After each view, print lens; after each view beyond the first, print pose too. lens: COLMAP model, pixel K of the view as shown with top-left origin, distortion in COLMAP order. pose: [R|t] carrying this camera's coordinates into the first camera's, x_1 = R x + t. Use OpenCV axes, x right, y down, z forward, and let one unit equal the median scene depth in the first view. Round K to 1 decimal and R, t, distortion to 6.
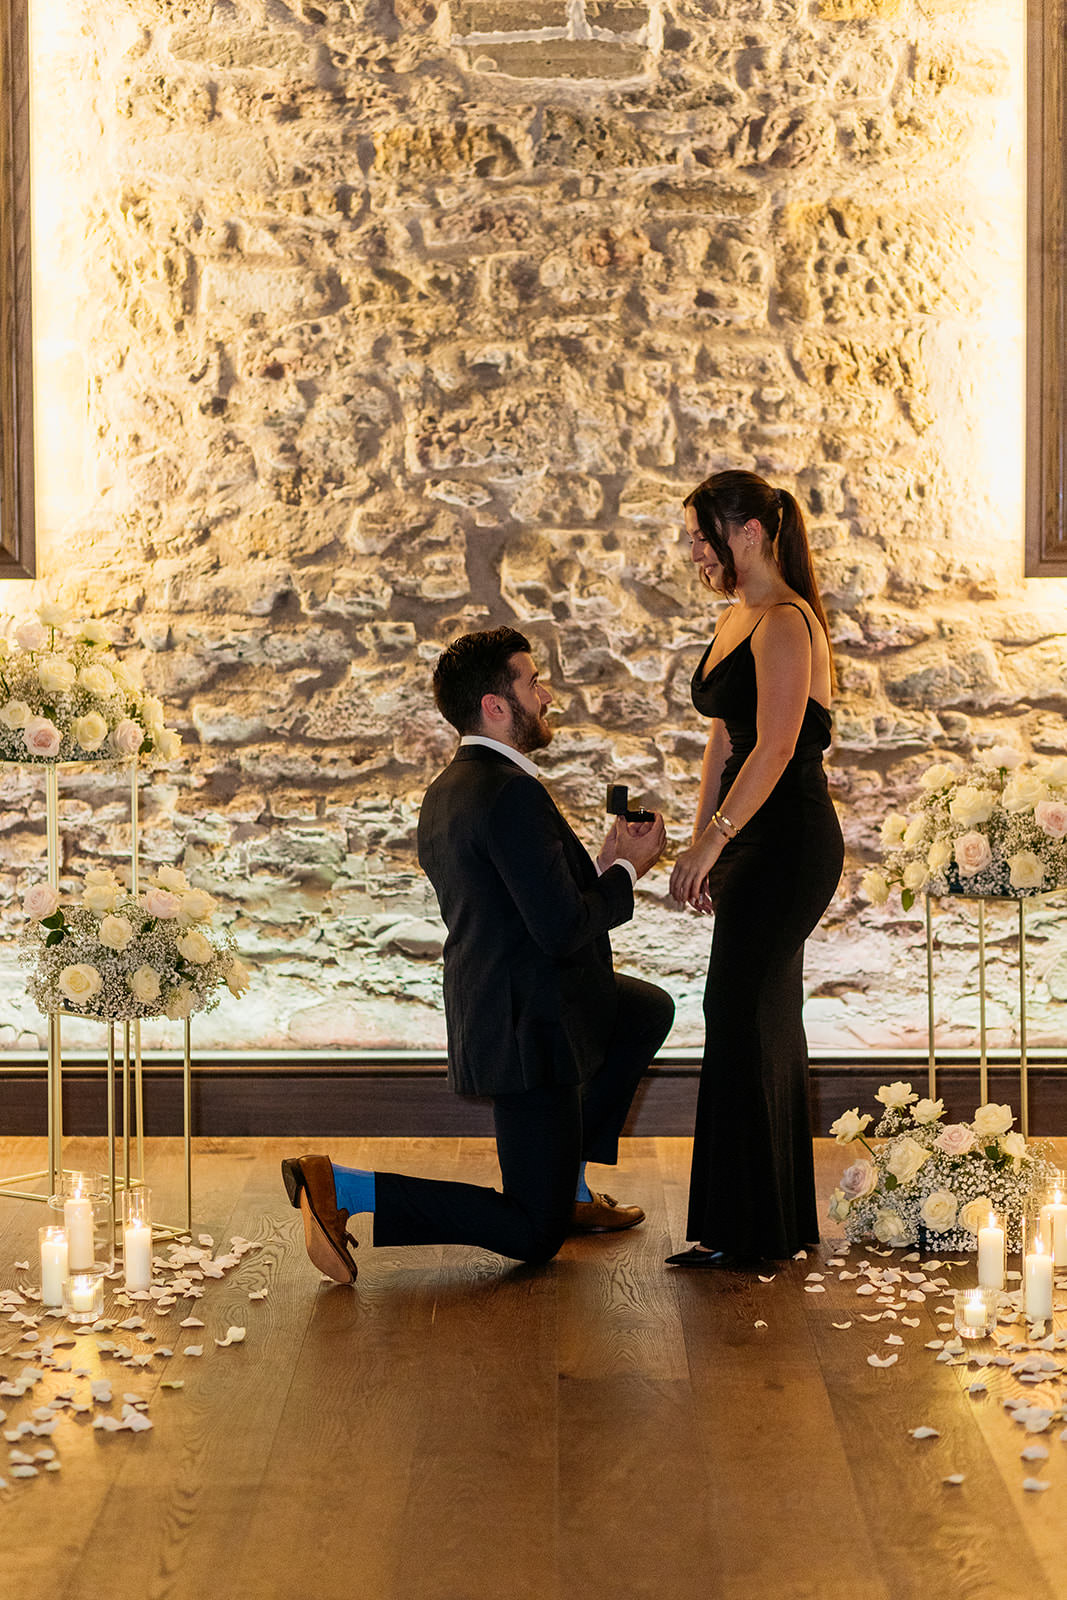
lens RADIAL K [[4346.9, 0, 520.7], [0, 4346.9, 731.1], [0, 0, 1]] dist [0.181600, 0.000000]
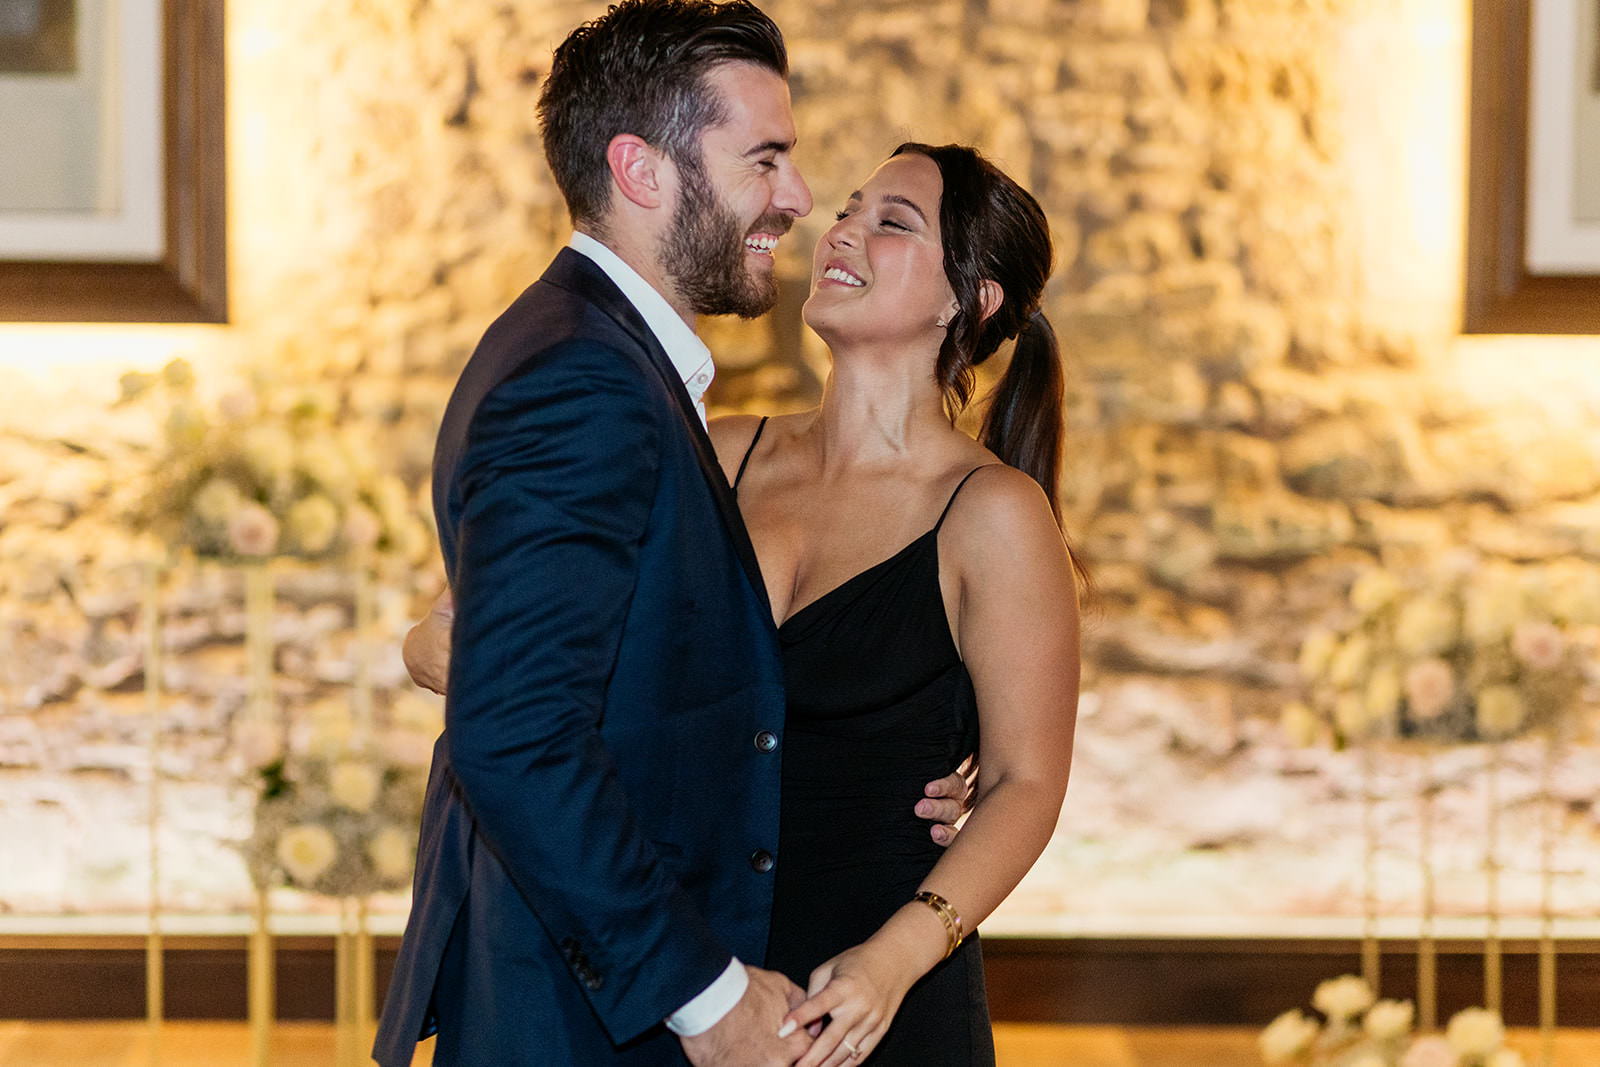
lens RADIAL K [[4346.9, 0, 792.6], [0, 4346.9, 532.6], [0, 0, 1]] dist [0.181600, 0.000000]
pose [[0.999232, 0.009170, 0.038102, -0.038346], [-0.009389, 0.999940, 0.005574, -0.003137], [-0.038048, -0.005928, 0.999258, 0.191850]]
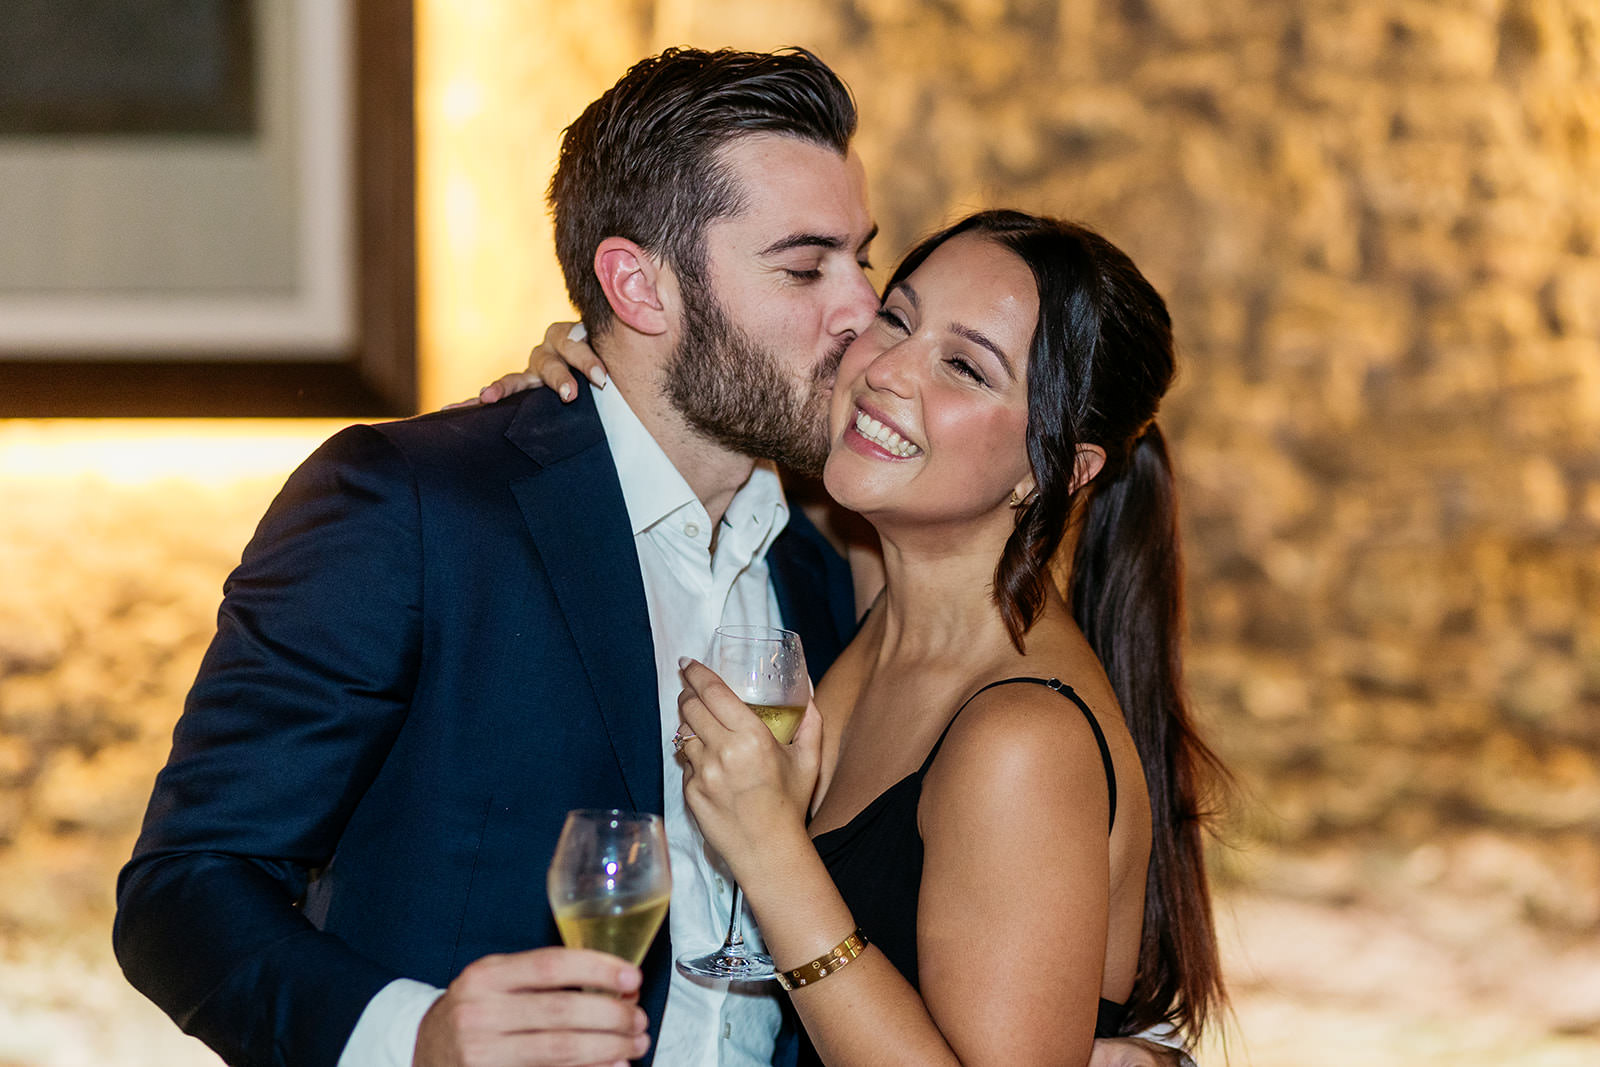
lens RADIAL K [[4346.9, 0, 803.2], [0, 4346.9, 536.9], [0, 0, 1]] dist [0.181600, 0.000000]
pose [[0.998198, 0.006140, -0.059685, -0.009555], [-0.006379, 0.999972, -0.003805, -0.015895], [0.059660, 0.004179, 0.998210, 0.304145]]
